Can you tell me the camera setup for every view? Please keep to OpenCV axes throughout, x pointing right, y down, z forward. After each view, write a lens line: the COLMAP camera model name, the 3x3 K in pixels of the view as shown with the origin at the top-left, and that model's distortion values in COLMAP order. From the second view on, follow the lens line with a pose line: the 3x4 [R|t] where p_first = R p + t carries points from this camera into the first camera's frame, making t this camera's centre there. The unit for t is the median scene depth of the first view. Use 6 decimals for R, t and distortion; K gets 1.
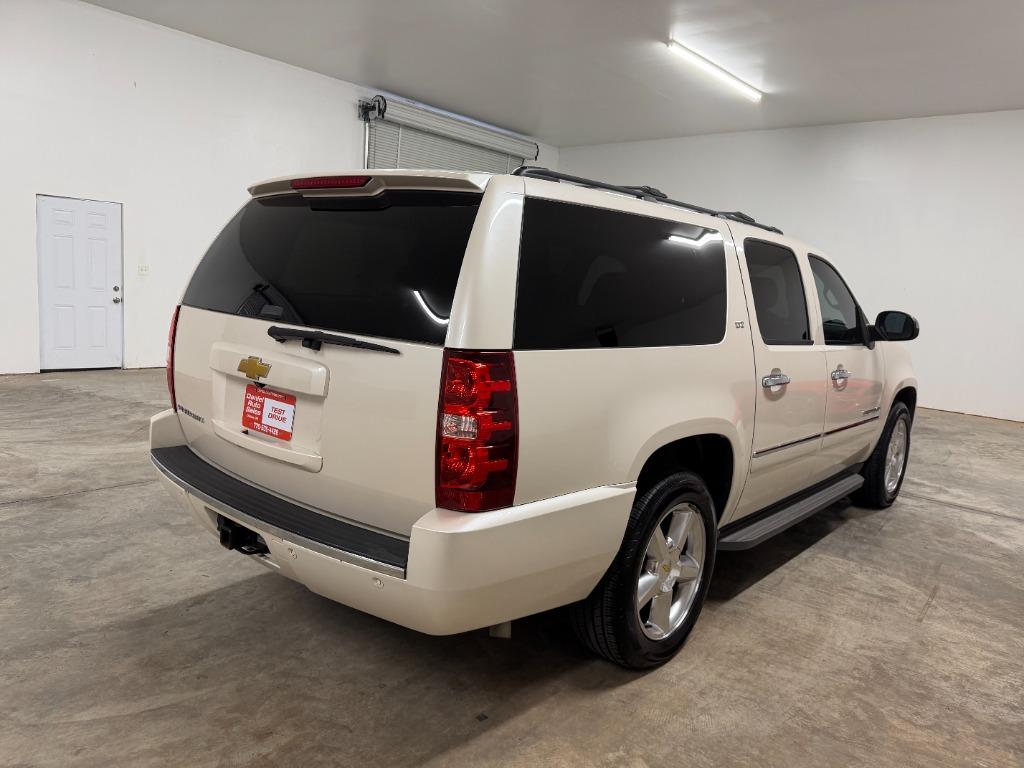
lens RADIAL K [[723.0, 0, 515.5], [0, 723.0, 383.7], [0, 0, 1]] dist [0.024101, -0.032104]
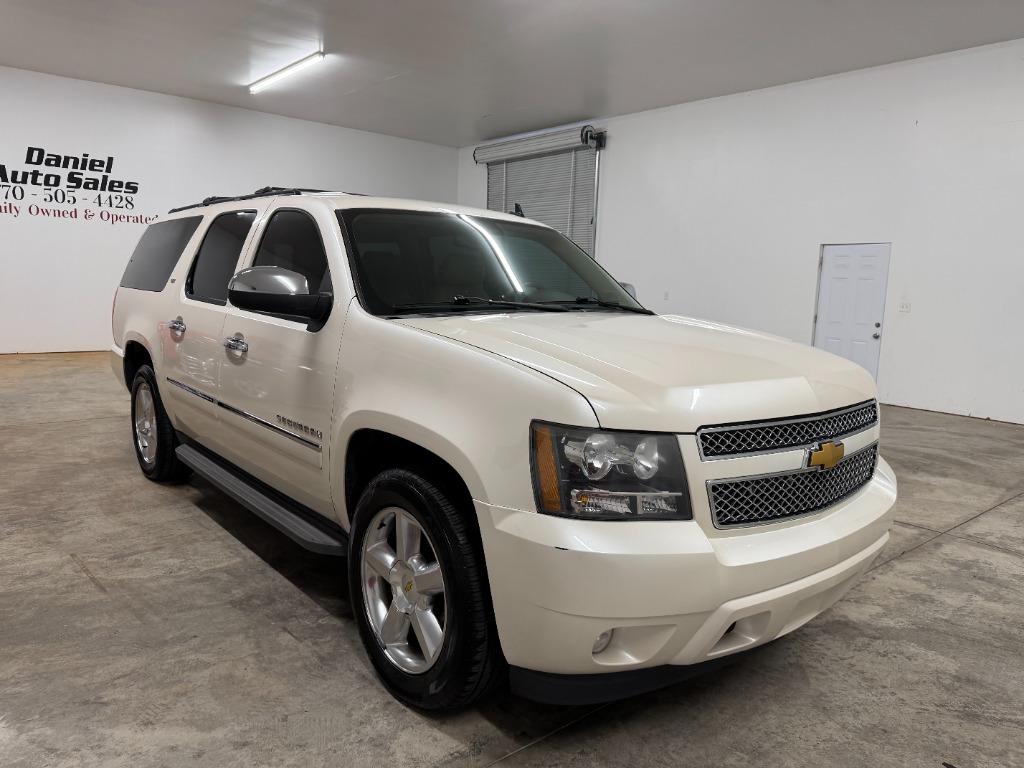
lens RADIAL K [[723.0, 0, 515.5], [0, 723.0, 383.7], [0, 0, 1]] dist [0.024101, -0.032104]
pose [[-0.152582, 0.062650, -0.986303, 1.547651], [-0.183781, 0.978783, 0.090604, -0.130109], [0.971053, 0.195089, -0.137831, 1.802939]]
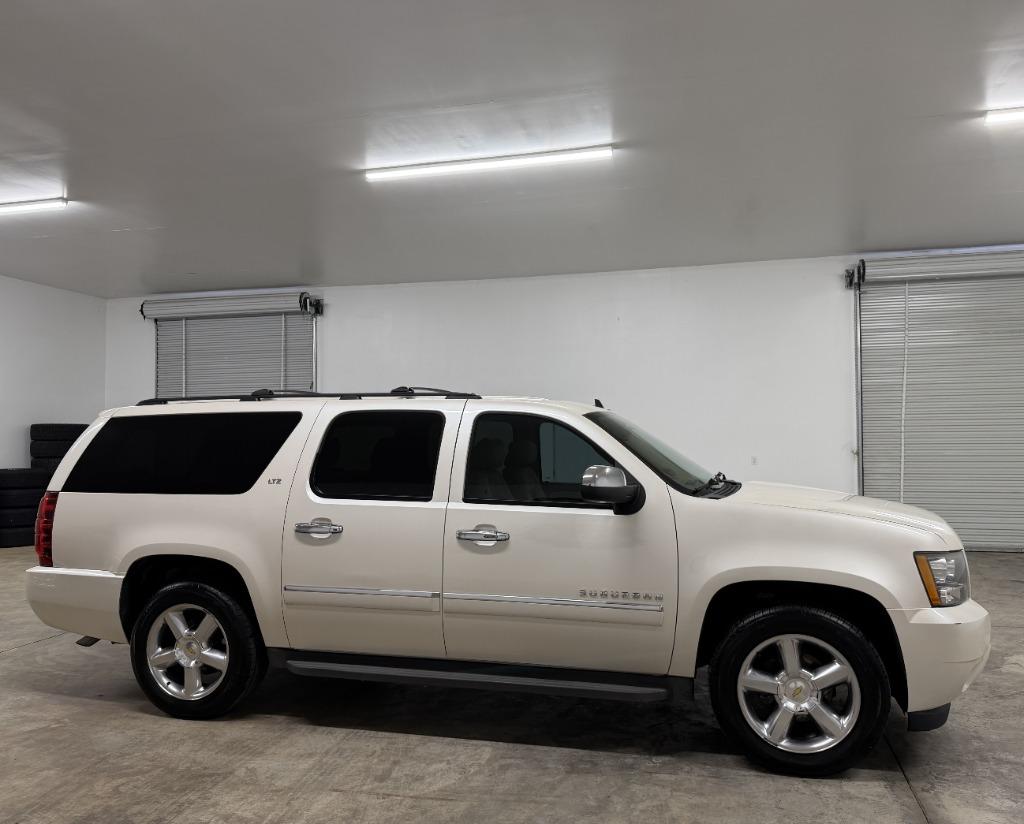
lens RADIAL K [[794.7, 0, 528.1], [0, 794.7, 409.9], [0, 0, 1]] dist [0.008042, -0.009900]
pose [[0.443470, -0.109542, -0.889570, 1.729567], [-0.089619, 0.982110, -0.165614, -0.010685], [0.891797, 0.153168, 0.425720, 0.746537]]
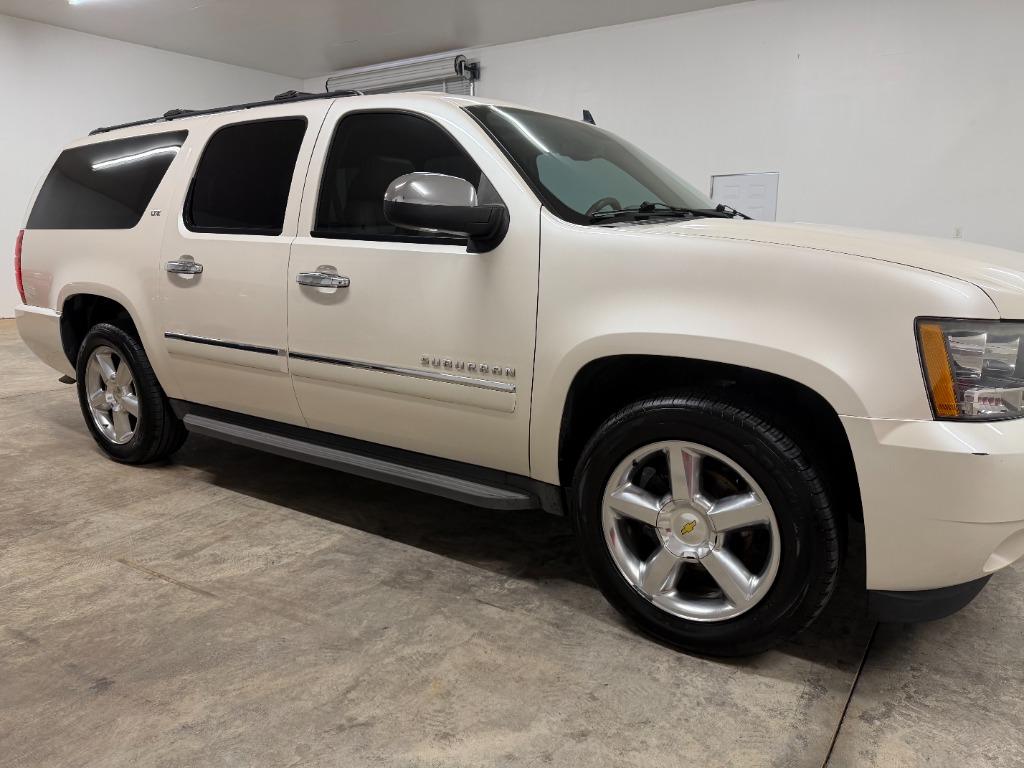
lens RADIAL K [[723.0, 0, 515.5], [0, 723.0, 383.7], [0, 0, 1]] dist [0.024101, -0.032104]
pose [[0.110565, 0.131335, -0.985153, 1.457774], [-0.130965, 0.984512, 0.116552, -0.023766], [0.985202, 0.116134, 0.126052, 1.381491]]
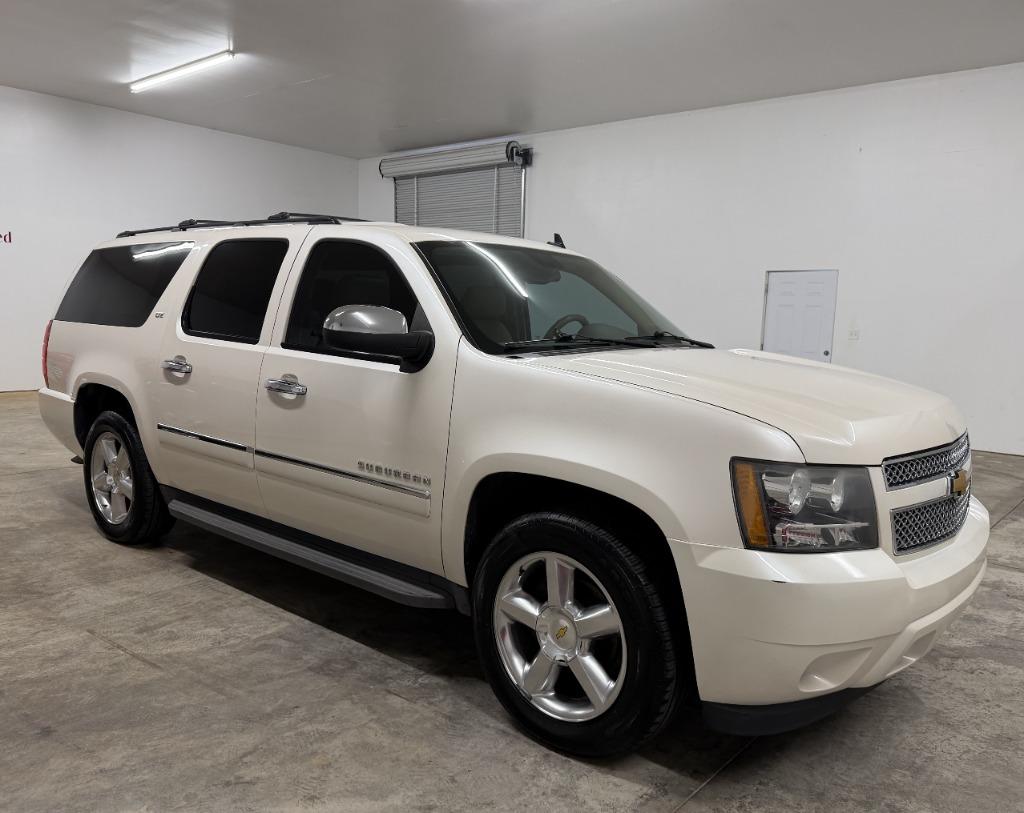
lens RADIAL K [[808.8, 0, 512.0], [0, 808.8, 406.5], [0, 0, 1]] dist [0.018815, -0.026445]
pose [[0.007631, 0.047584, -0.998838, 1.641591], [-0.172238, 0.984001, 0.045562, -0.090412], [0.985026, 0.171690, 0.015705, 1.533692]]
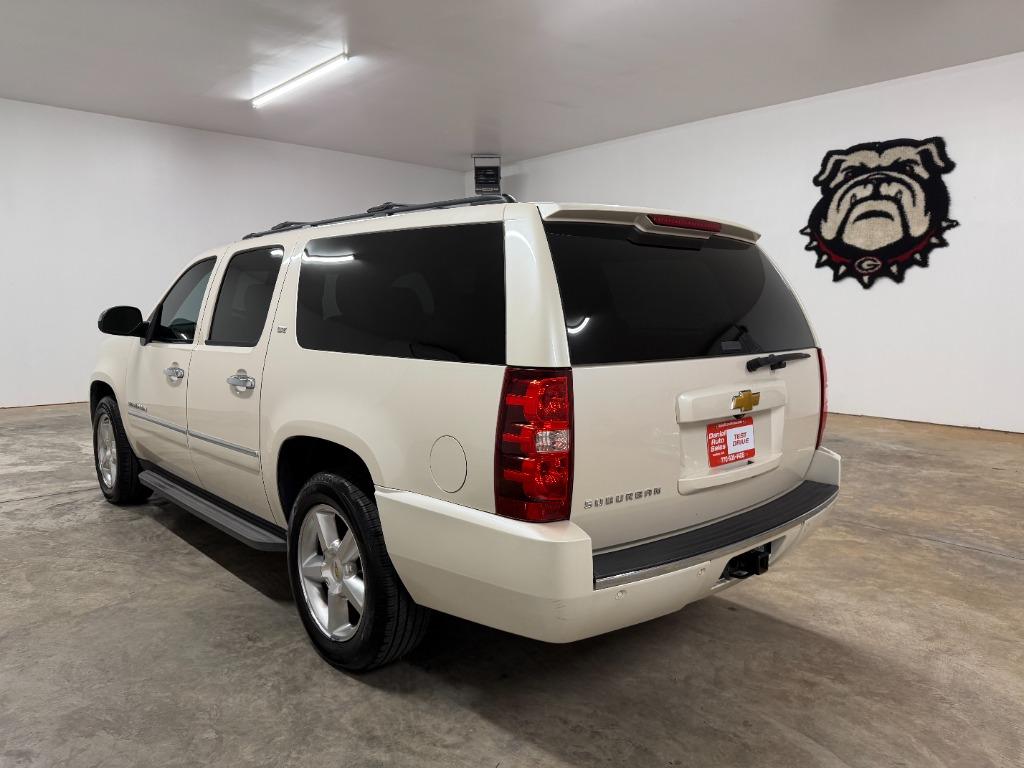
lens RADIAL K [[723.0, 0, 515.5], [0, 723.0, 383.7], [0, 0, 1]] dist [0.024101, -0.032104]
pose [[0.114521, -0.172119, 0.978397, -1.059675], [0.137548, 0.978137, 0.155973, -0.190401], [-0.983852, 0.116714, 0.135692, 0.880216]]
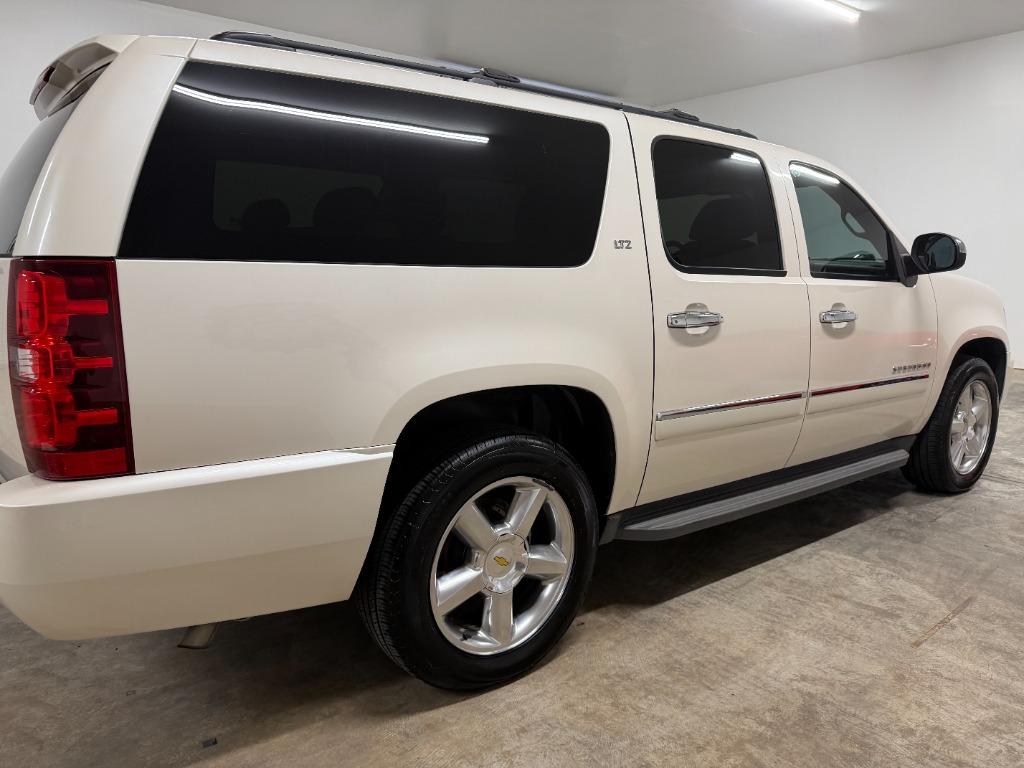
lens RADIAL K [[723.0, 0, 515.5], [0, 723.0, 383.7], [0, 0, 1]] dist [0.024101, -0.032104]
pose [[0.978145, -0.021254, -0.206837, 0.338330], [0.024299, 0.999630, 0.012192, 0.050511], [0.206501, -0.016951, 0.978300, 0.226293]]
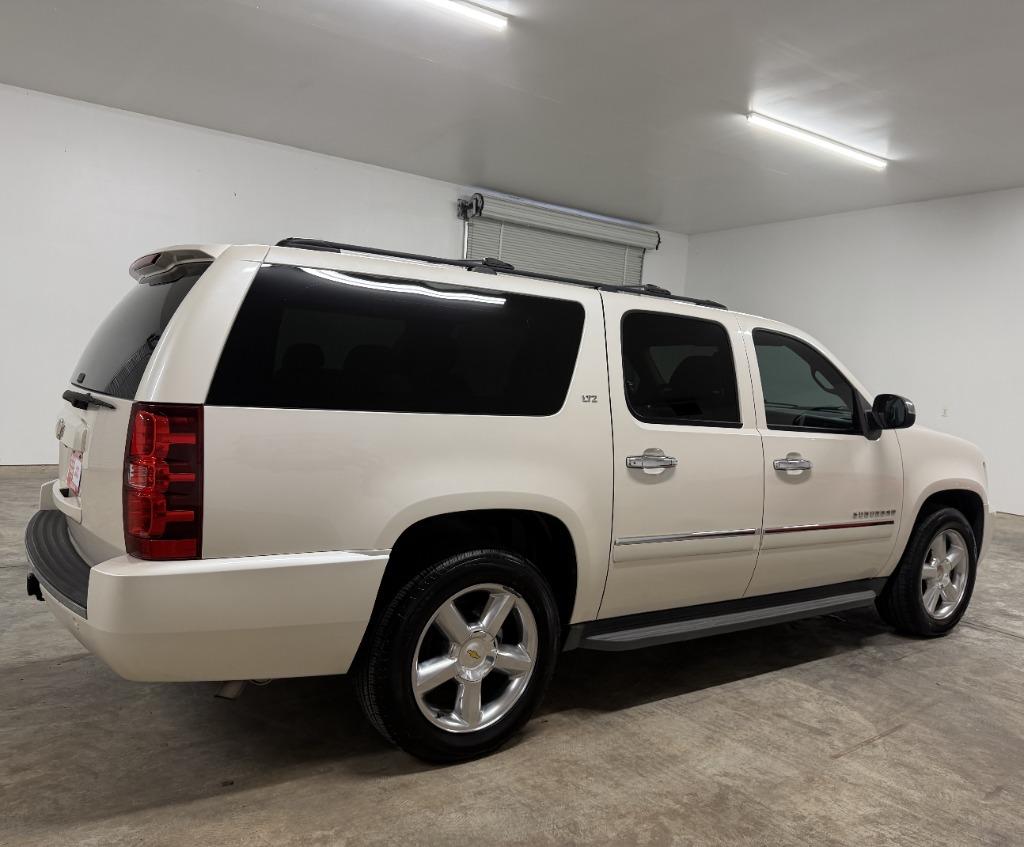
lens RADIAL K [[791.4, 0, 517.2], [0, 791.4, 425.3], [0, 0, 1]] dist [0.061232, -0.100383]
pose [[0.969438, 0.006210, -0.245258, 0.449340], [-0.029447, 0.995398, -0.091191, 0.046676], [0.243563, 0.095627, 0.965159, -0.000058]]
